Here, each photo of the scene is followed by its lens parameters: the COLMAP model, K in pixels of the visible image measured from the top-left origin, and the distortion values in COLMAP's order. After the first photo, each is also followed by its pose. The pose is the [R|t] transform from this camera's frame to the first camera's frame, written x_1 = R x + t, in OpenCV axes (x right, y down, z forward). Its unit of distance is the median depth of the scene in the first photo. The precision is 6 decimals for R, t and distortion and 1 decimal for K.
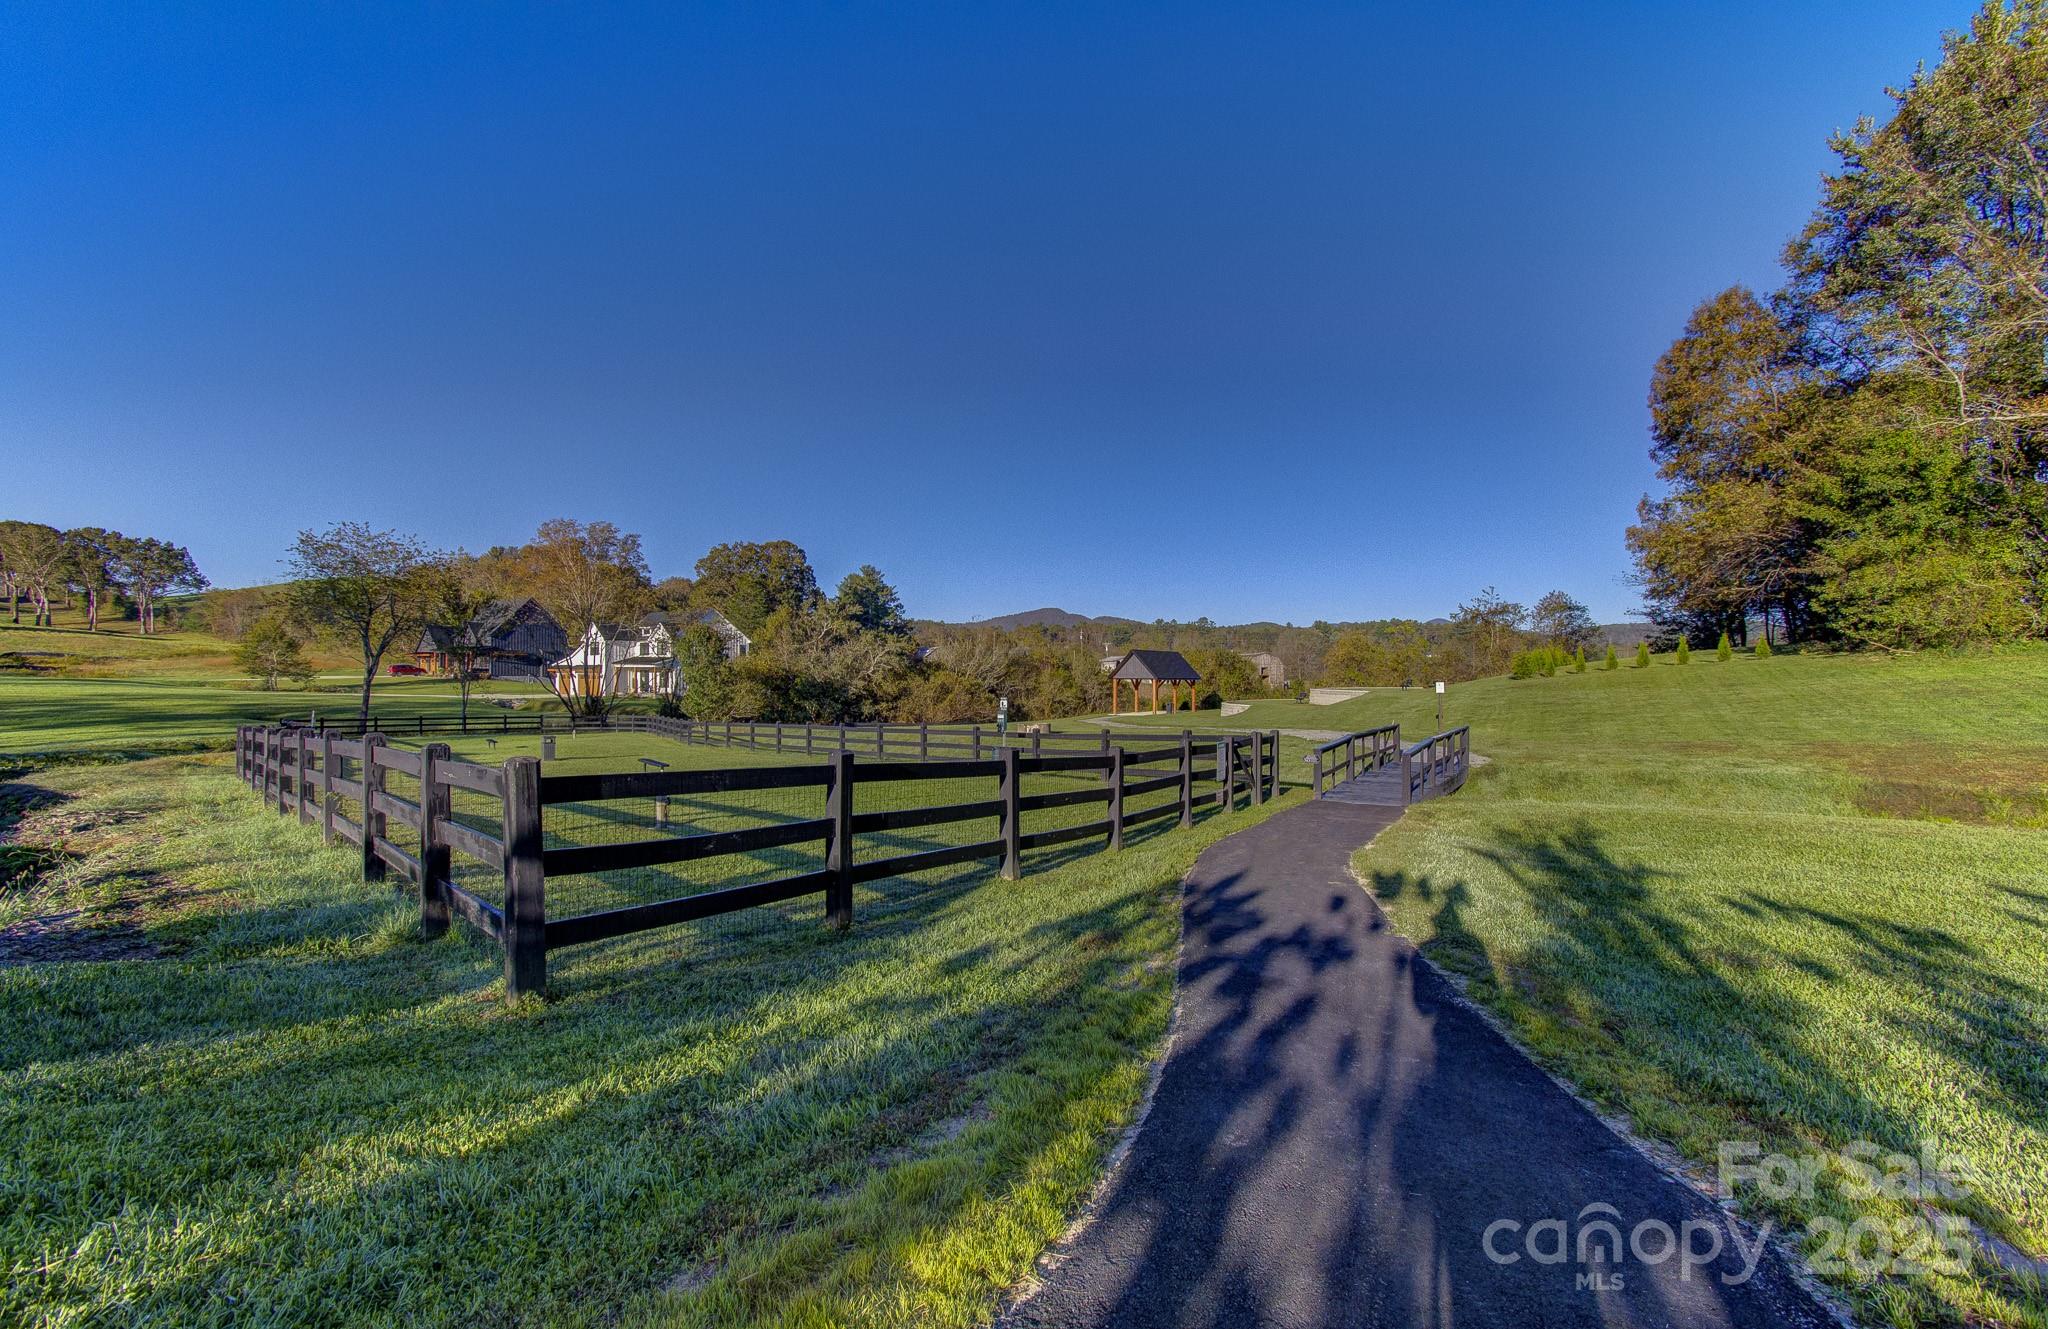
lens RADIAL K [[902.1, 0, 1032.1], [0, 902.1, 661.8], [0, 0, 1]] dist [-0.076728, 0.086077]
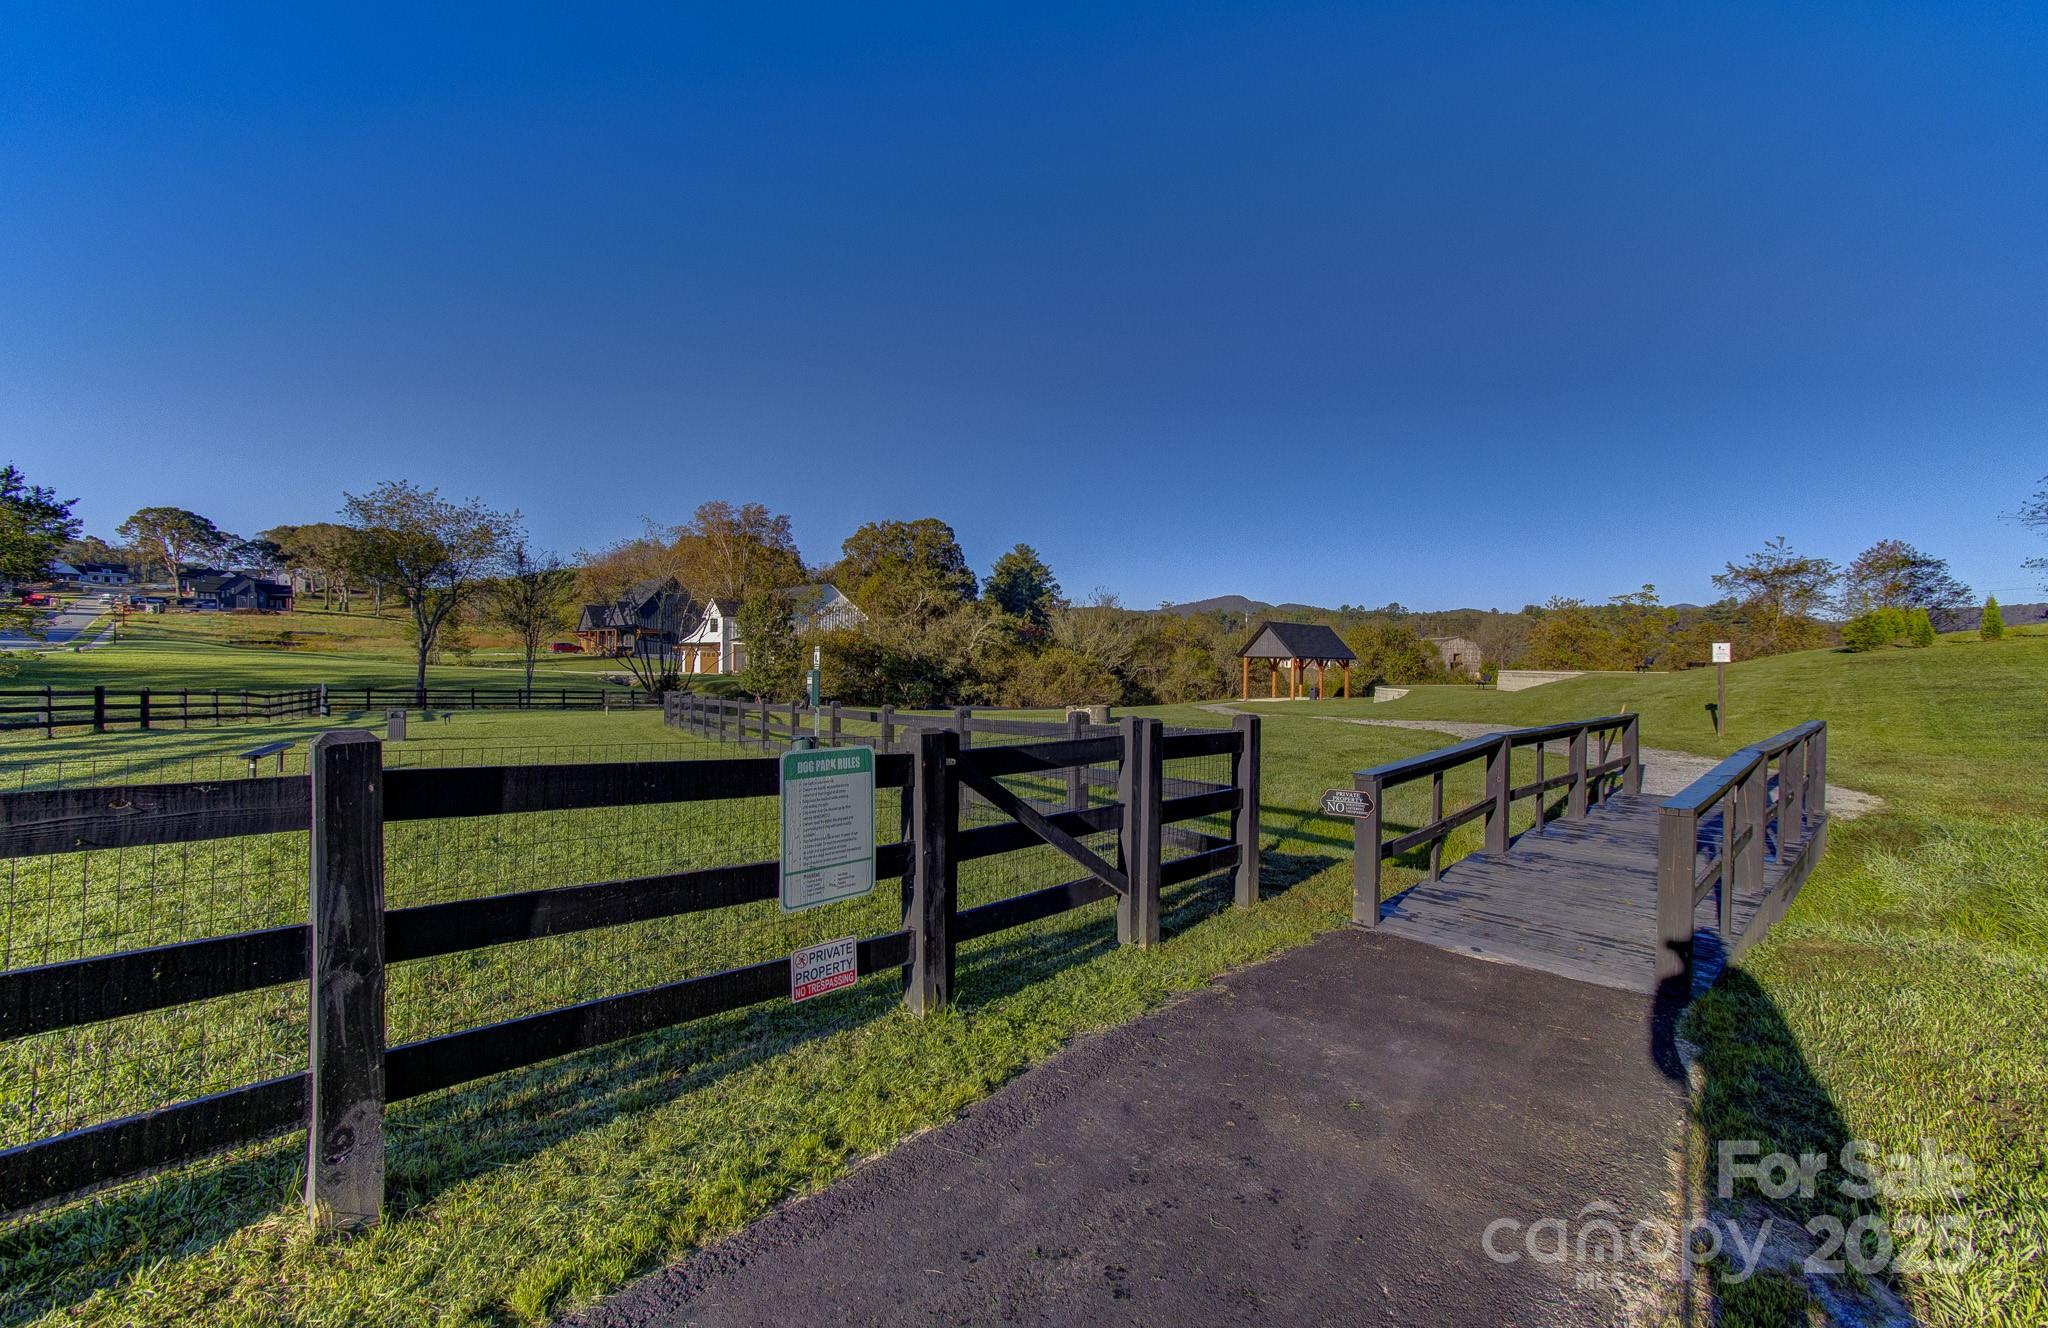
lens RADIAL K [[888.3, 0, 1033.3], [0, 888.3, 663.1], [0, 0, 1]] dist [-0.022593, 0.027839]
pose [[0.979255, 0.009821, -0.202394, 0.060728], [-0.006967, 0.999866, 0.014807, 0.012063], [0.202513, -0.013090, 0.979192, 0.150322]]
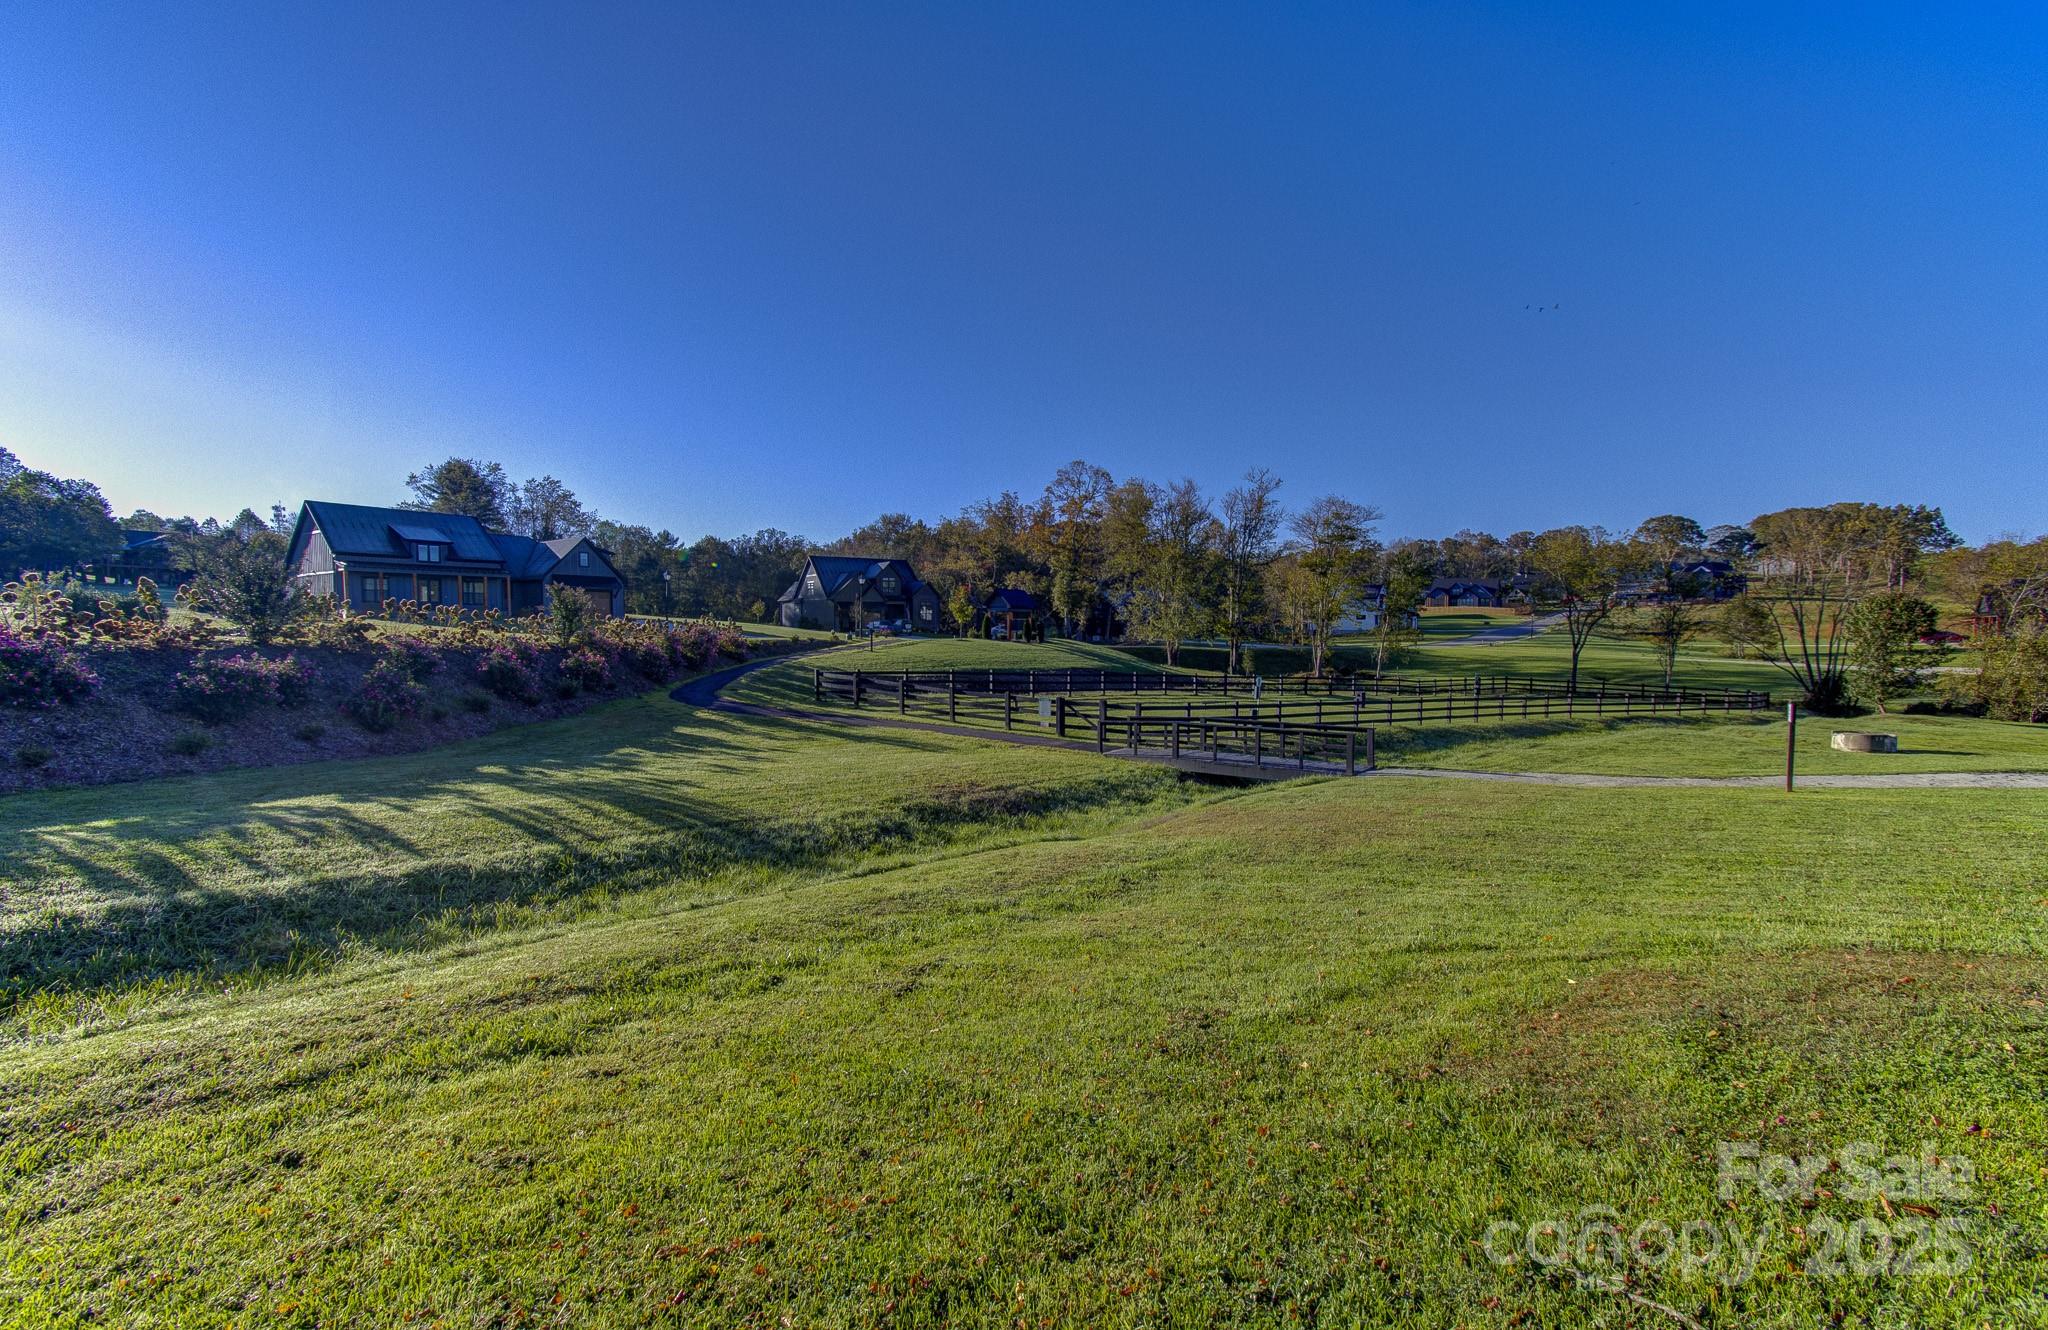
lens RADIAL K [[902.1, 0, 1032.1], [0, 902.1, 662.3], [0, 0, 1]] dist [-0.076728, 0.086077]
pose [[-0.060387, 0.035965, -0.997527, 0.446319], [0.008954, 0.999330, 0.035488, -0.013063], [0.998135, -0.006789, -0.060669, 0.213675]]
